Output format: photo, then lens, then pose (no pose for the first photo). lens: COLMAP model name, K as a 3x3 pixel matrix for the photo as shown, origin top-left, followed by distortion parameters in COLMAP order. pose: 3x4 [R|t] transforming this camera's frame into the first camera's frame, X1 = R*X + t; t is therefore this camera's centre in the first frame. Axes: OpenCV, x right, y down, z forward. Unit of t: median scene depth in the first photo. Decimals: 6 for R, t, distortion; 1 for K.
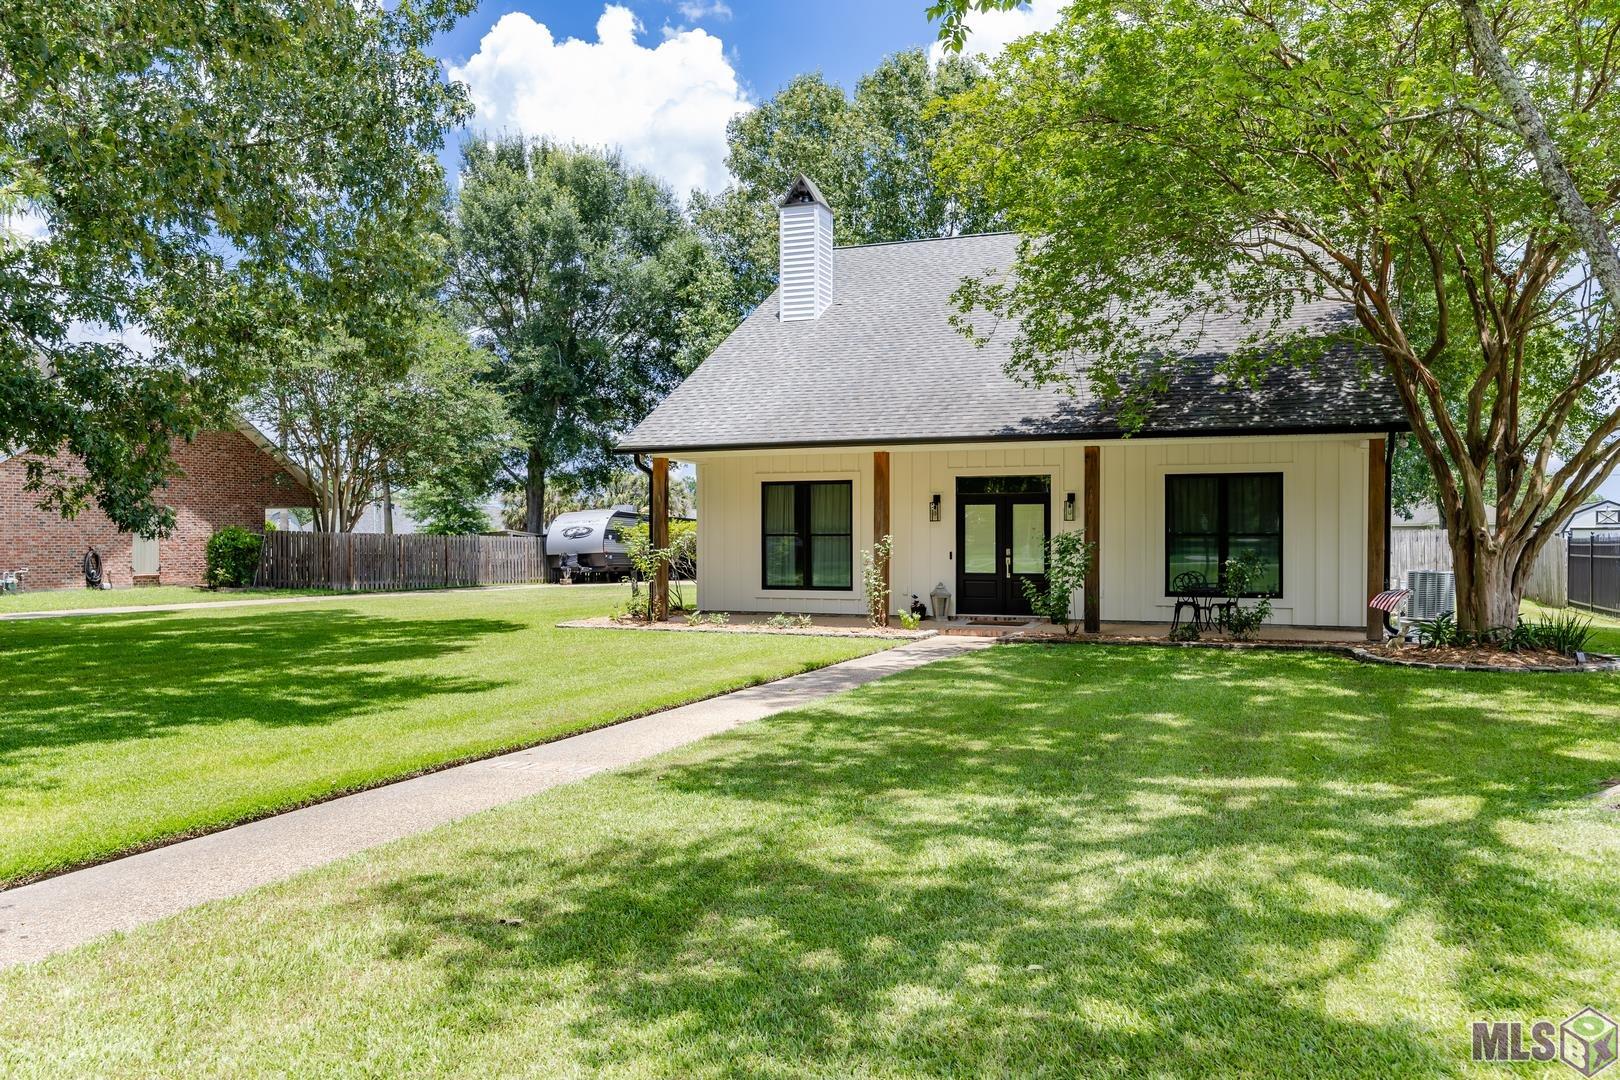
lens RADIAL K [[1259.9, 0, 810.0], [0, 1259.9, 540.0], [0, 0, 1]] dist [-0.011489, -0.004144]
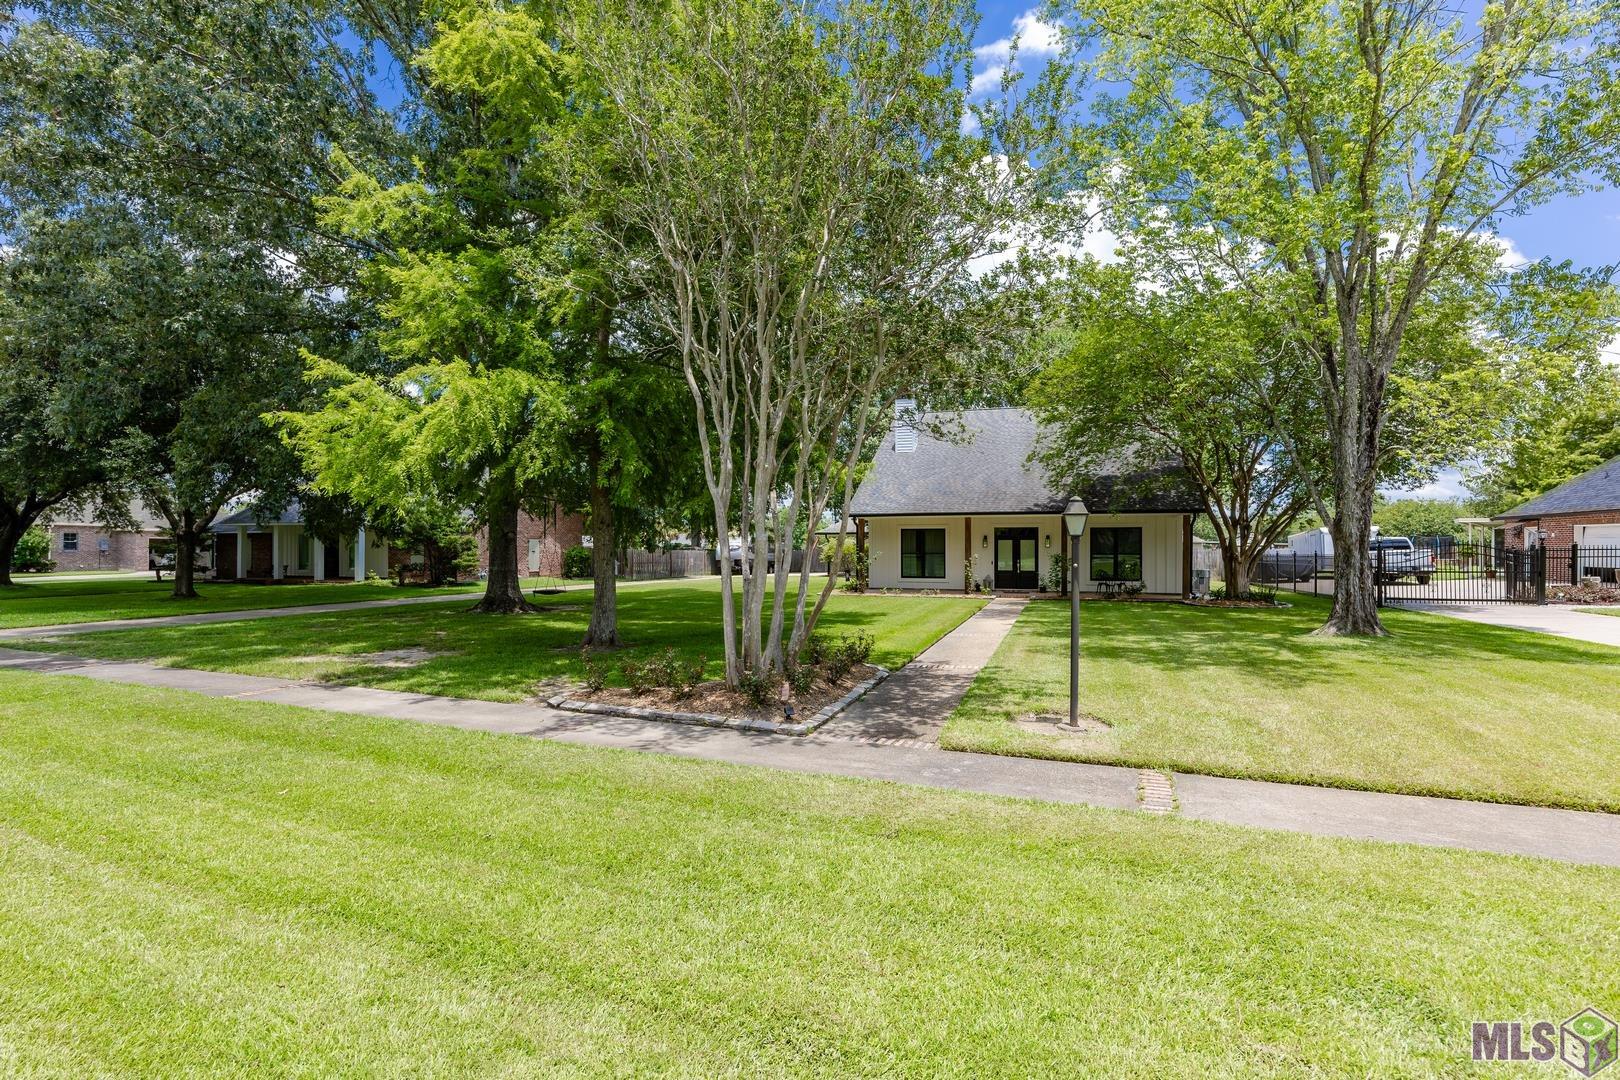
lens RADIAL K [[770.8, 0, 810.0], [0, 770.8, 540.0], [0, 0, 1]] dist [-0.016528, 0.000029]
pose [[0.998055, 0.001760, 0.062309, -0.296940], [-0.001099, 0.999943, -0.010634, -0.012969], [-0.062324, 0.010545, 0.998000, -0.348882]]
